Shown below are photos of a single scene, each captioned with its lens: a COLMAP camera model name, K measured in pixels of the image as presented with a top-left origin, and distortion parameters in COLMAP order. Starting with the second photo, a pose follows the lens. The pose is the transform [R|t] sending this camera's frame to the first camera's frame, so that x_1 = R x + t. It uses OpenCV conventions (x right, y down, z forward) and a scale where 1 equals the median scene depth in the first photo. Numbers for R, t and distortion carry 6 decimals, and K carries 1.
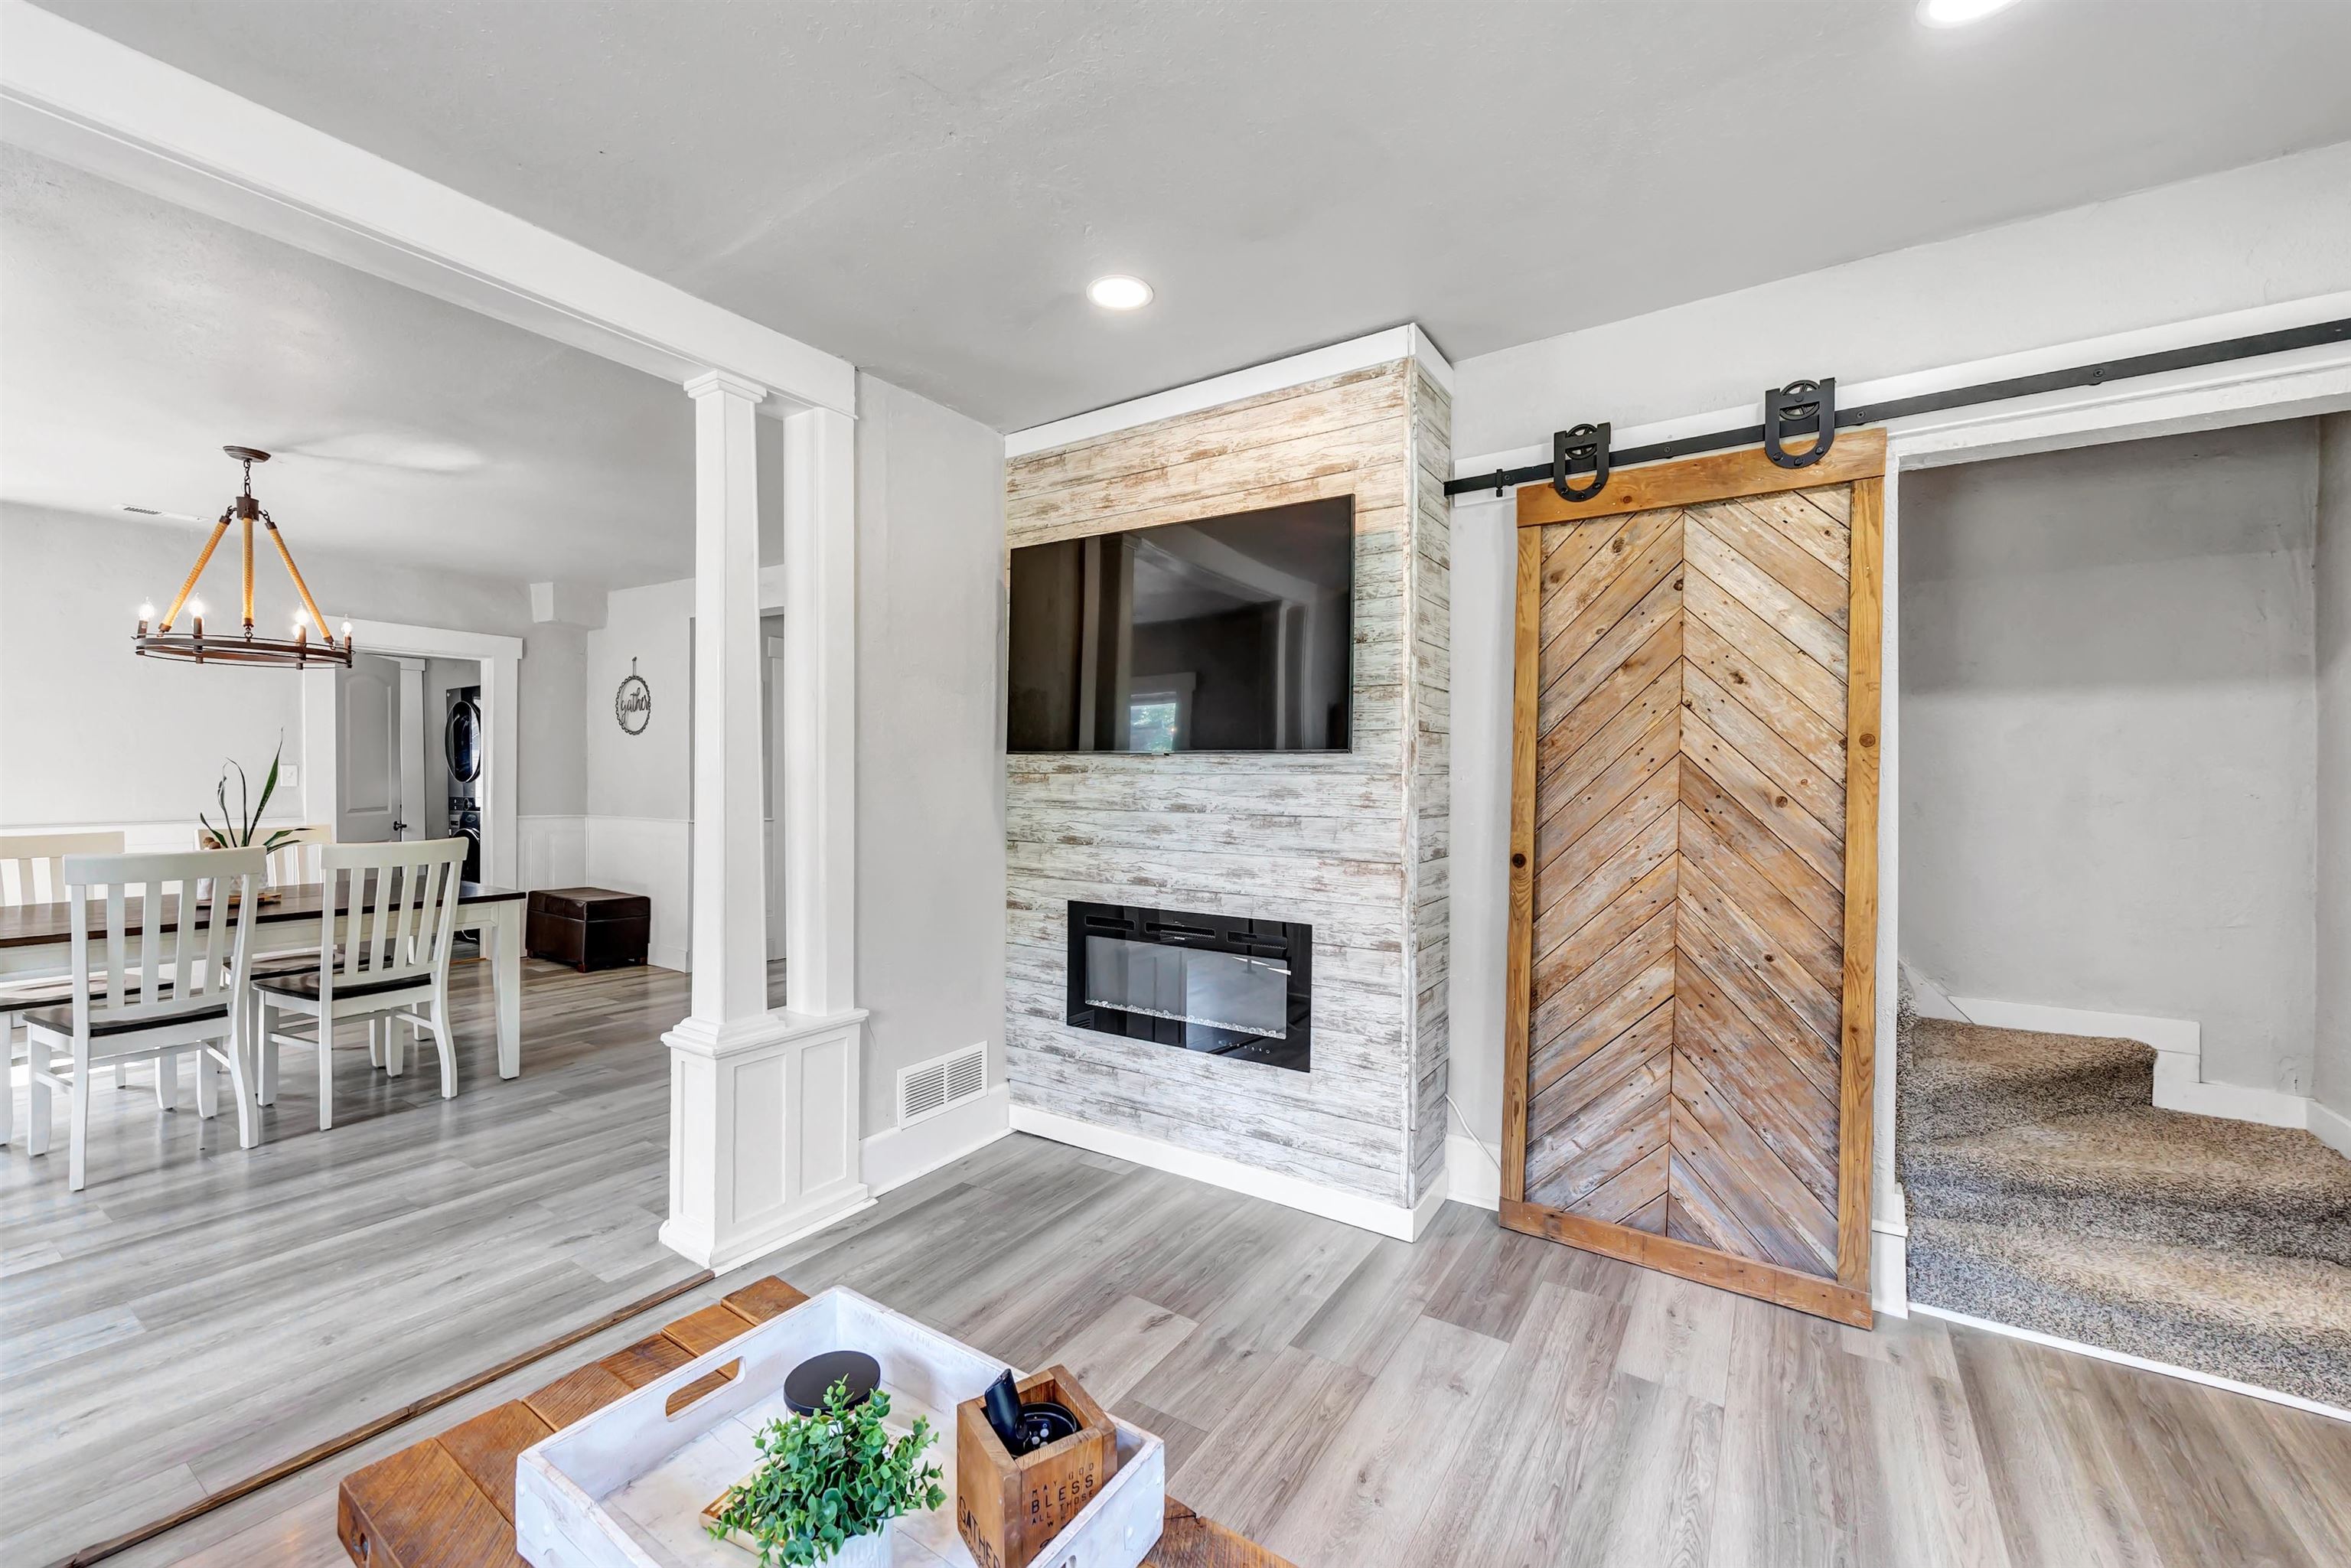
lens RADIAL K [[949.9, 0, 1164.8], [0, 949.9, 785.9], [0, 0, 1]] dist [0.002113, 0.000597]
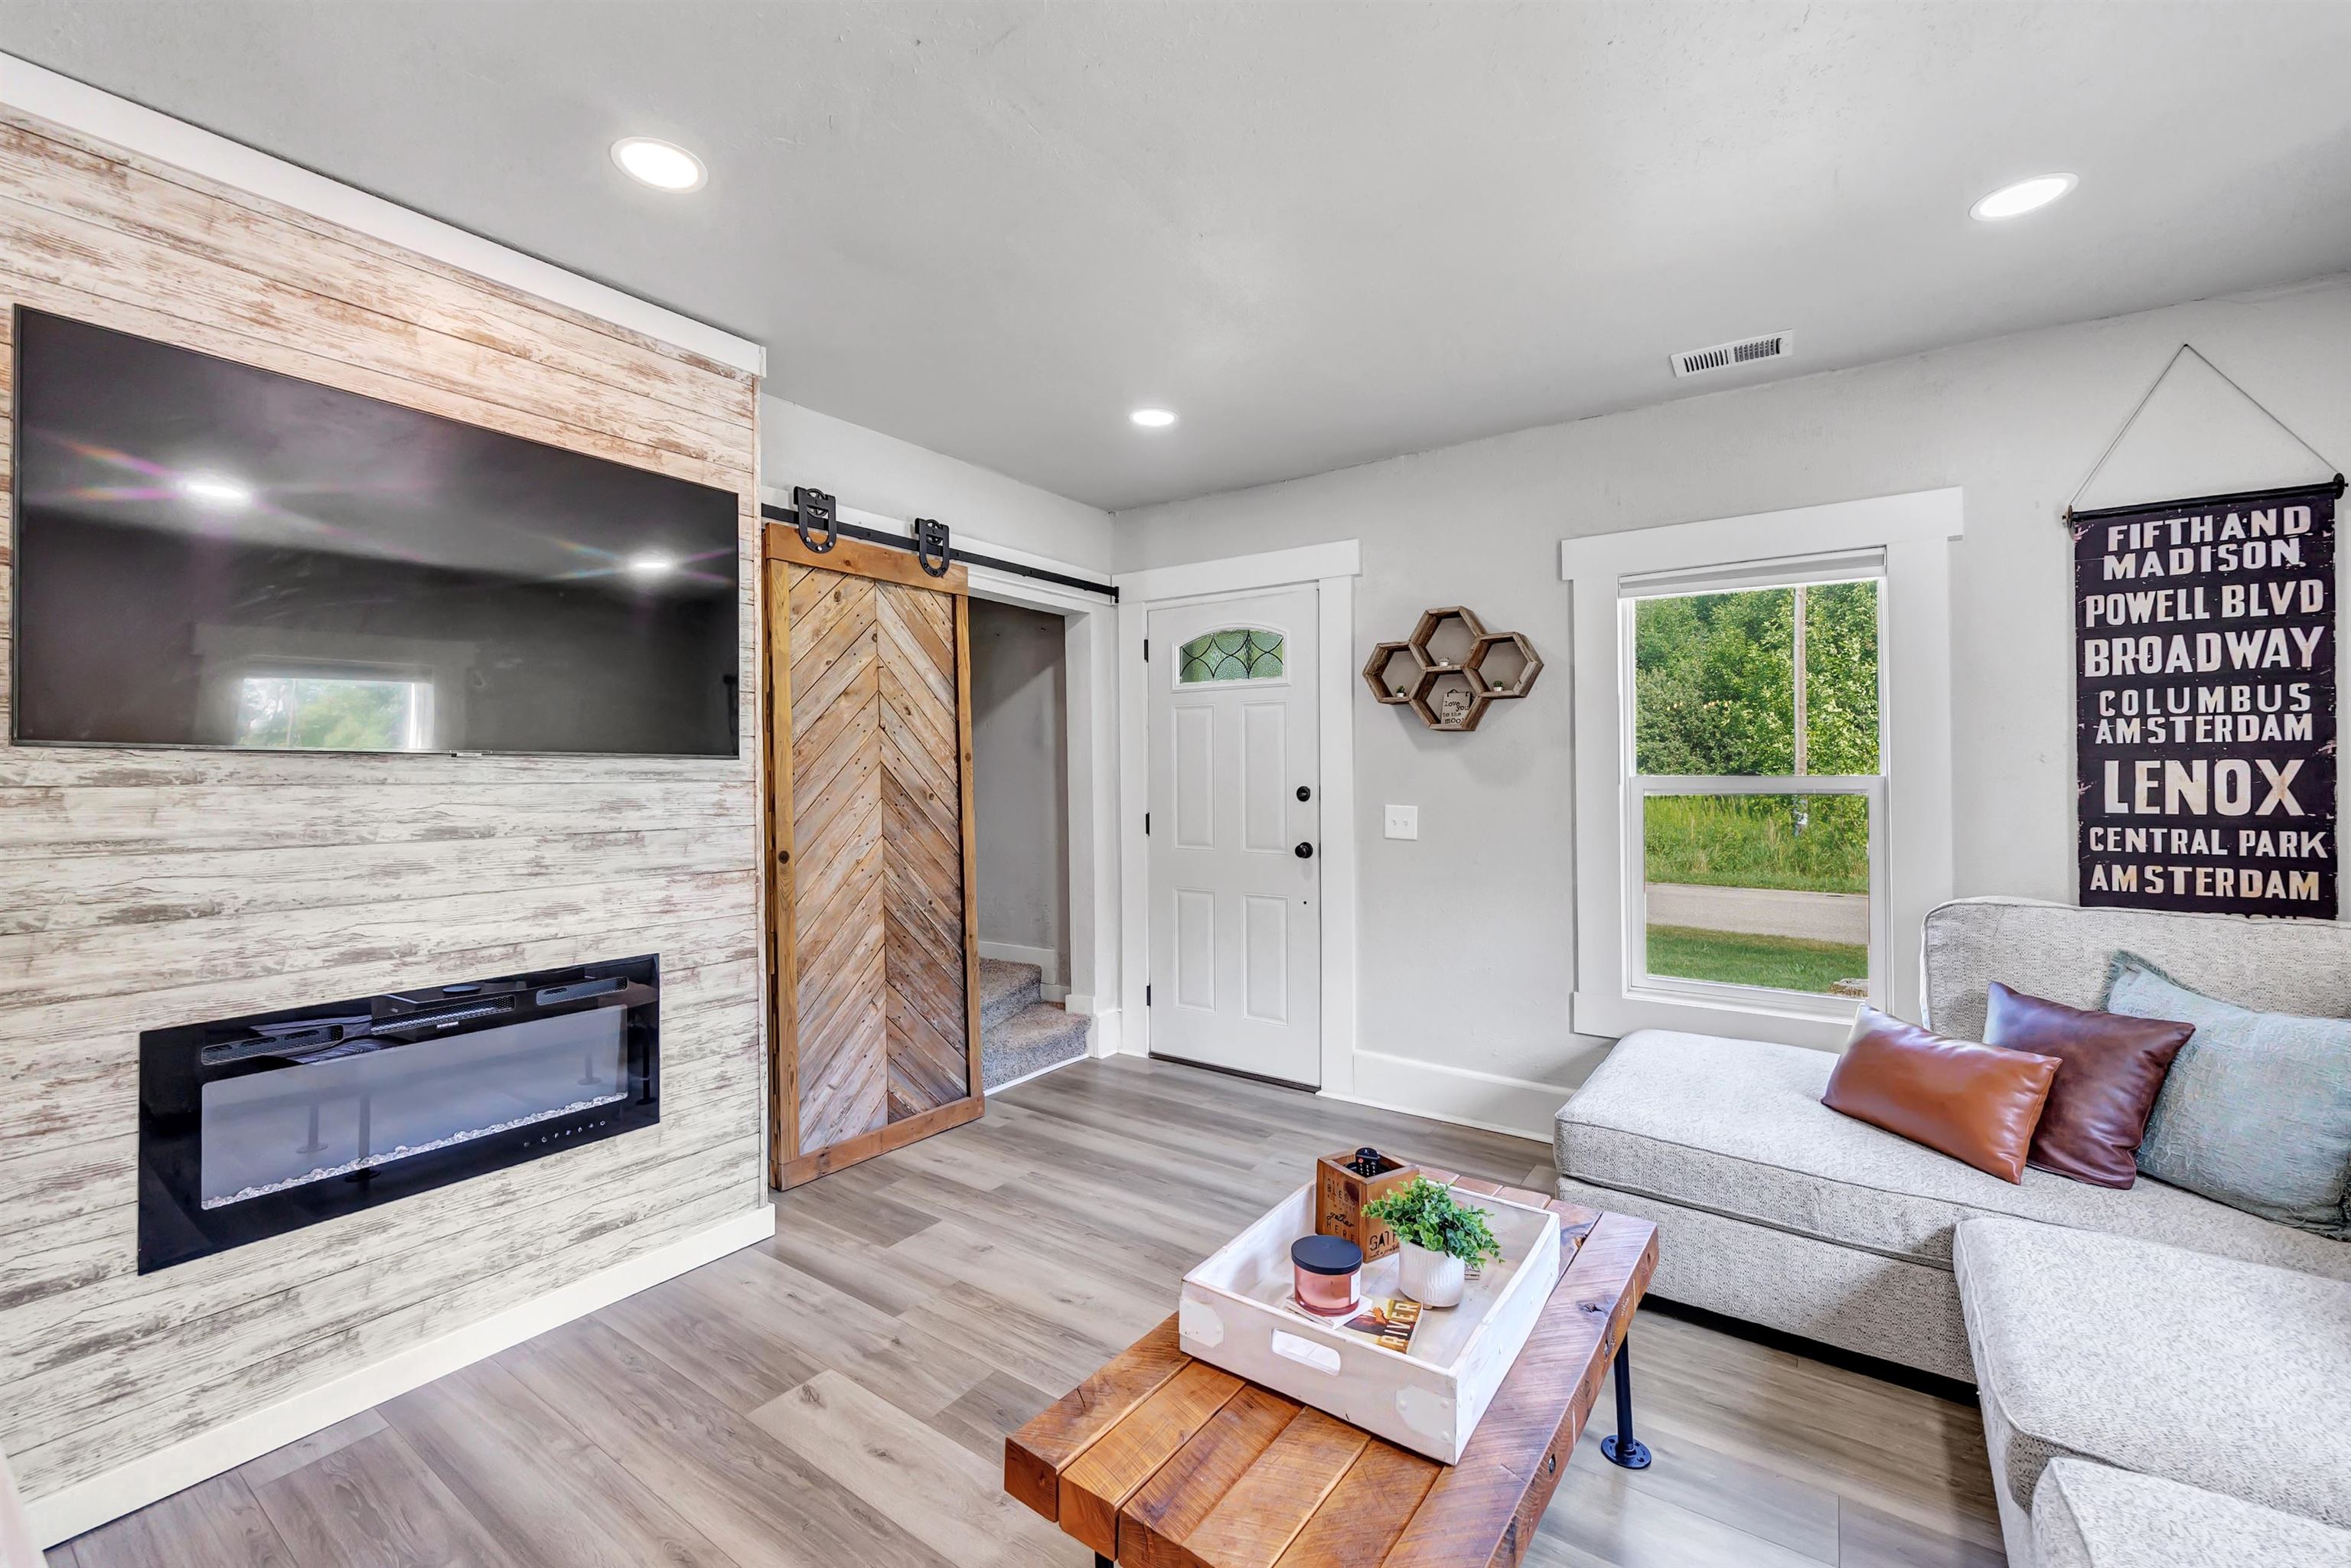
lens RADIAL K [[949.9, 0, 1161.5], [0, 949.9, 768.5], [0, 0, 1]] dist [0.002113, 0.000597]
pose [[0.032157, 0.003328, 0.999477, -0.742996], [0.017091, 0.999846, -0.003879, -0.013900], [-0.999337, 0.017207, 0.032095, 0.526348]]
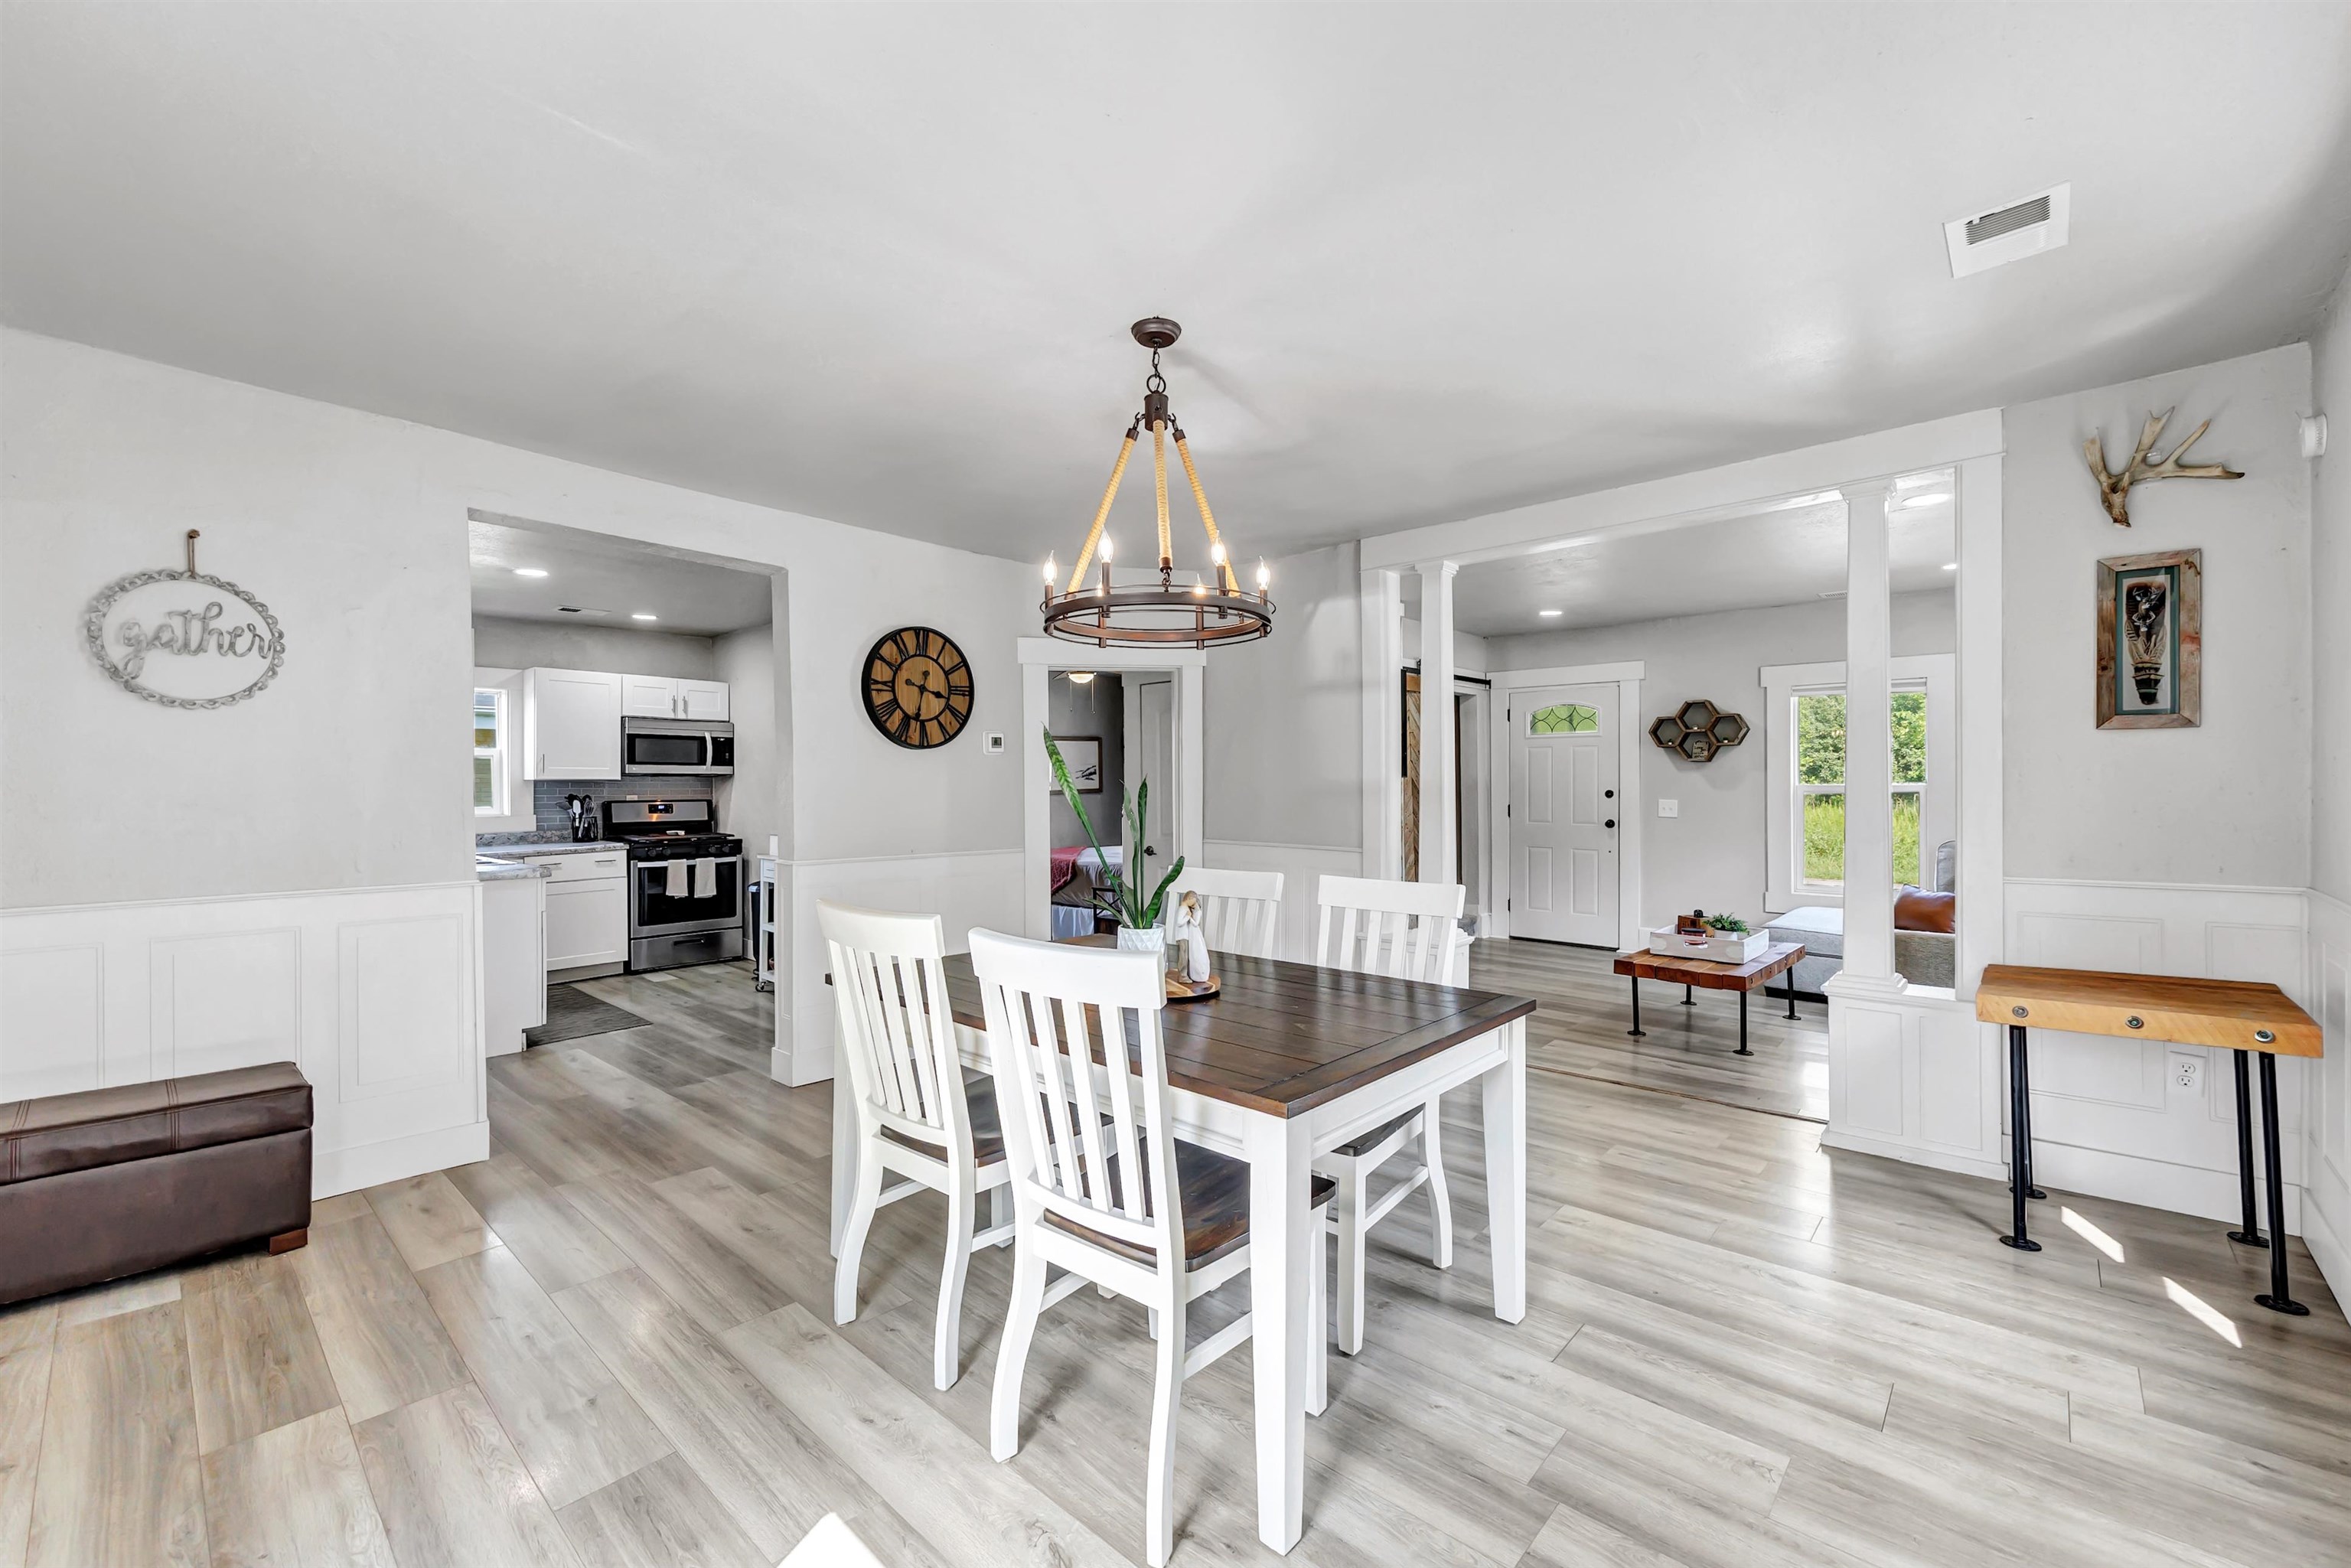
lens RADIAL K [[949.9, 0, 1177.0], [0, 949.9, 779.5], [0, 0, 1]] dist [0.002113, 0.000597]
pose [[0.150254, 0.002701, 0.988644, -2.367586], [0.012692, 0.999909, -0.004661, -0.023784], [-0.988566, 0.013248, 0.150206, 1.262696]]
